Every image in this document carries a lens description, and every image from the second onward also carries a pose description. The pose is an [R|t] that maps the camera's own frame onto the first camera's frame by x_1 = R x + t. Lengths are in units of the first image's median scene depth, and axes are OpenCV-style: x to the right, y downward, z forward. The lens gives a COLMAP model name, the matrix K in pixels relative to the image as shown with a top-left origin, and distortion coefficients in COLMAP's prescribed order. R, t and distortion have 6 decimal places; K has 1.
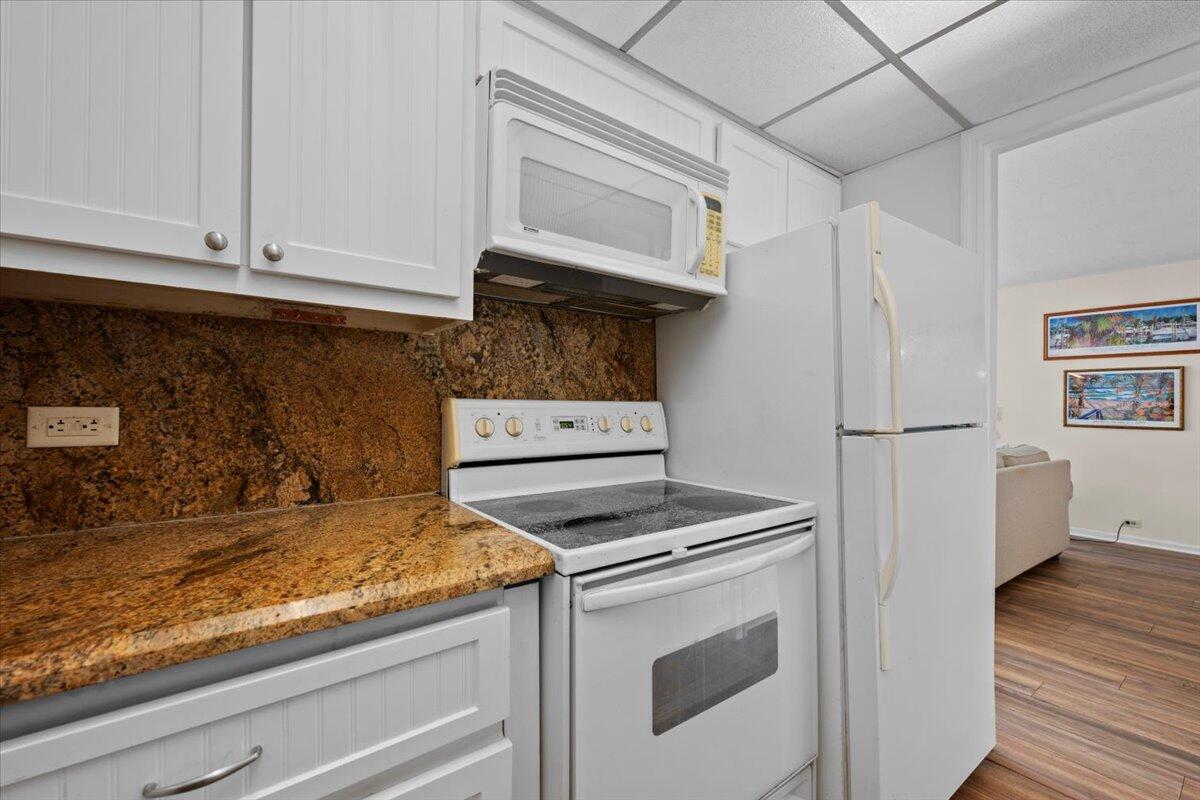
lens RADIAL K [[482.7, 0, 600.0], [0, 482.7, 400.0], [0, 0, 1]] dist [0.000349, 0.000191]
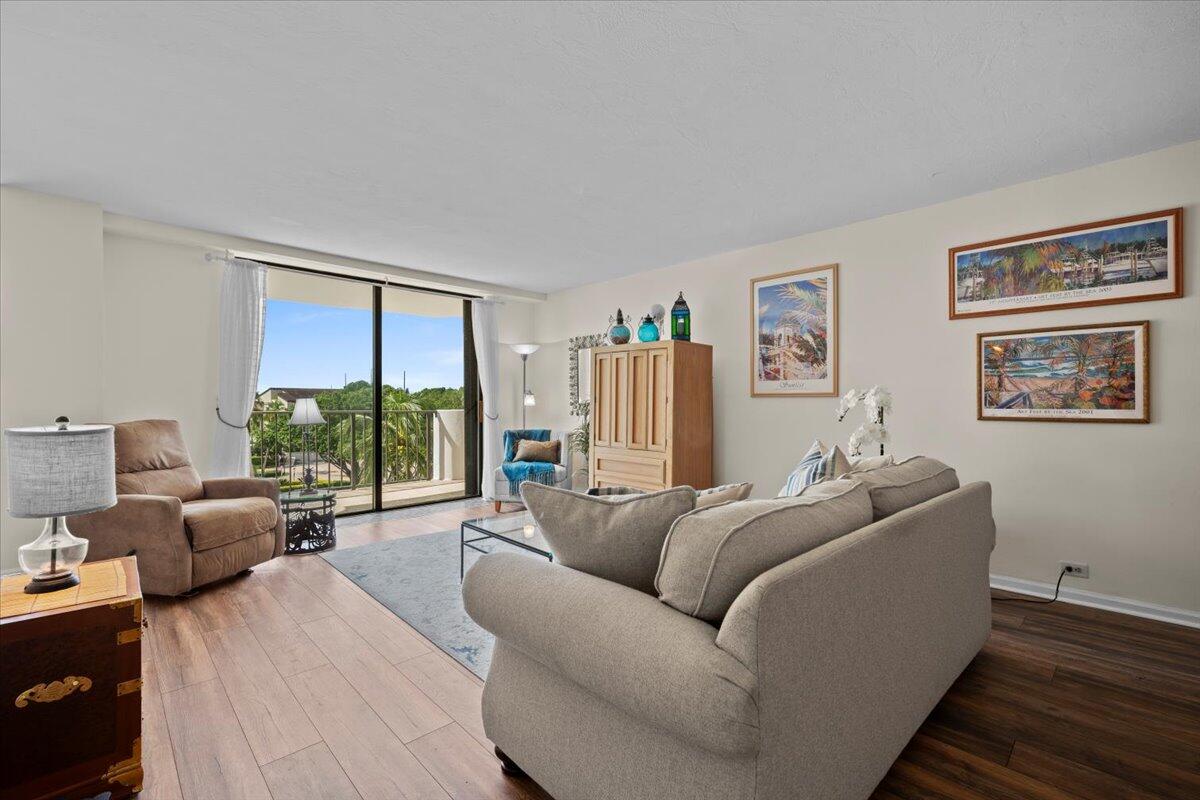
lens RADIAL K [[518.0, 0, 597.5], [0, 518.0, 400.2], [0, 0, 1]] dist [-0.000806, 0.000191]
pose [[0.990364, -0.020739, 0.136929, 0.383504], [0.019385, 0.999749, 0.011214, 0.011136], [-0.137127, -0.008451, 0.990517, 0.407156]]
